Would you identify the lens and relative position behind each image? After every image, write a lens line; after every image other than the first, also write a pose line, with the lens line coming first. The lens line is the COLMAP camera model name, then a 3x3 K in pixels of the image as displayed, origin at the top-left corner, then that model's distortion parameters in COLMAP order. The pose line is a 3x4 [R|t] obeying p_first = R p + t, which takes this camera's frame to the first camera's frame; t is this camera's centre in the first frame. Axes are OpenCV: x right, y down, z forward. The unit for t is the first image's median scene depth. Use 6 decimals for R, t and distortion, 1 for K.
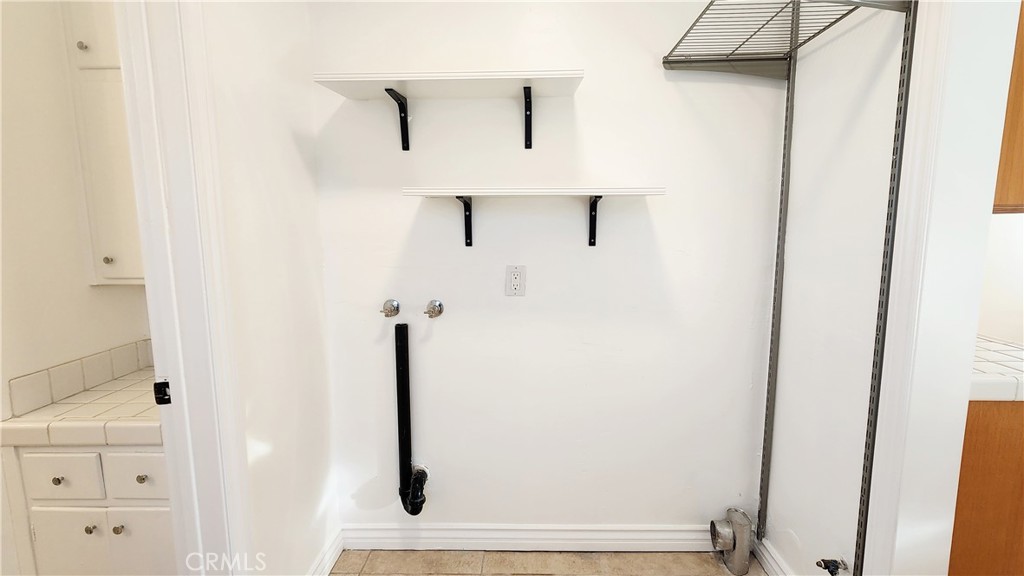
lens RADIAL K [[478.9, 0, 525.5], [0, 478.9, 286.7], [0, 0, 1]] dist [0.001234, -0.000139]
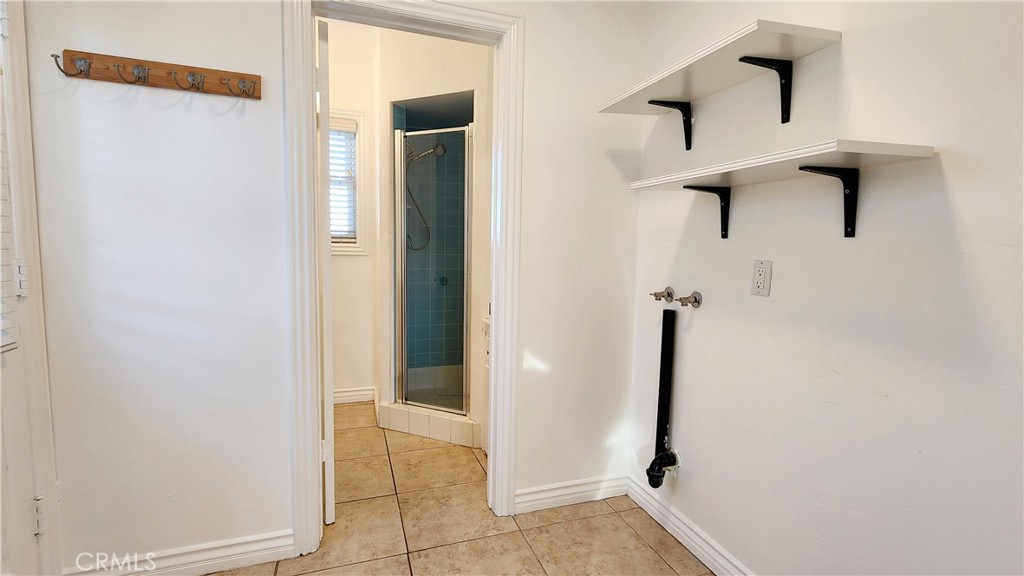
lens RADIAL K [[478.9, 0, 525.5], [0, 478.9, 286.7], [0, 0, 1]] dist [0.001234, -0.000139]
pose [[0.360053, 0.089817, -0.928598, 0.637647], [-0.144376, 0.988728, 0.039653, 0.030782], [0.921693, 0.119790, 0.368962, 0.291893]]
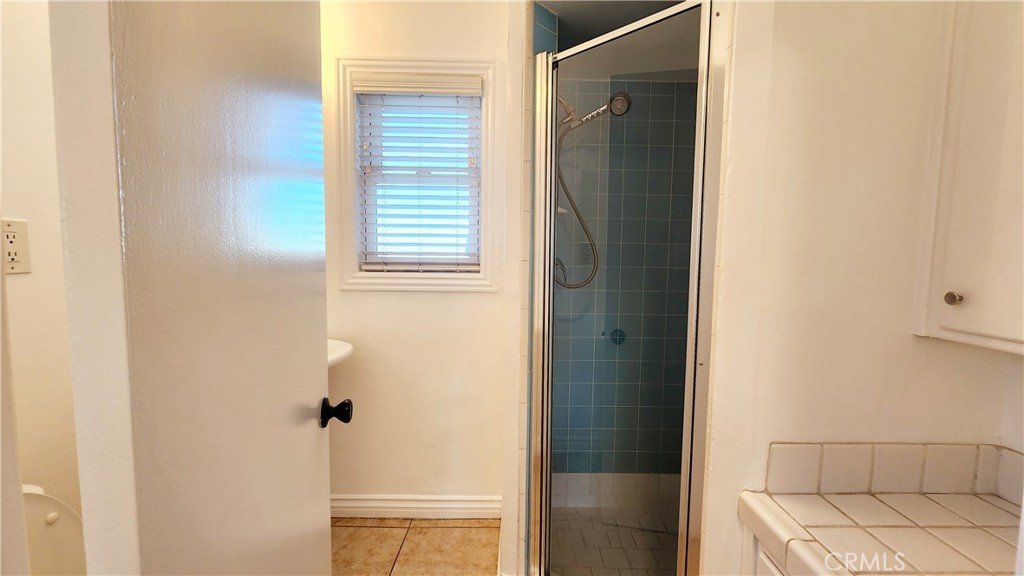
lens RADIAL K [[416.9, 0, 517.3], [0, 416.9, 285.5], [0, 0, 1]] dist [0.001704, -0.000147]
pose [[0.012573, 0.078778, -0.996813, -0.346993], [-0.145040, 0.986492, 0.076133, -0.029485], [0.989346, 0.143621, 0.023829, 0.428016]]
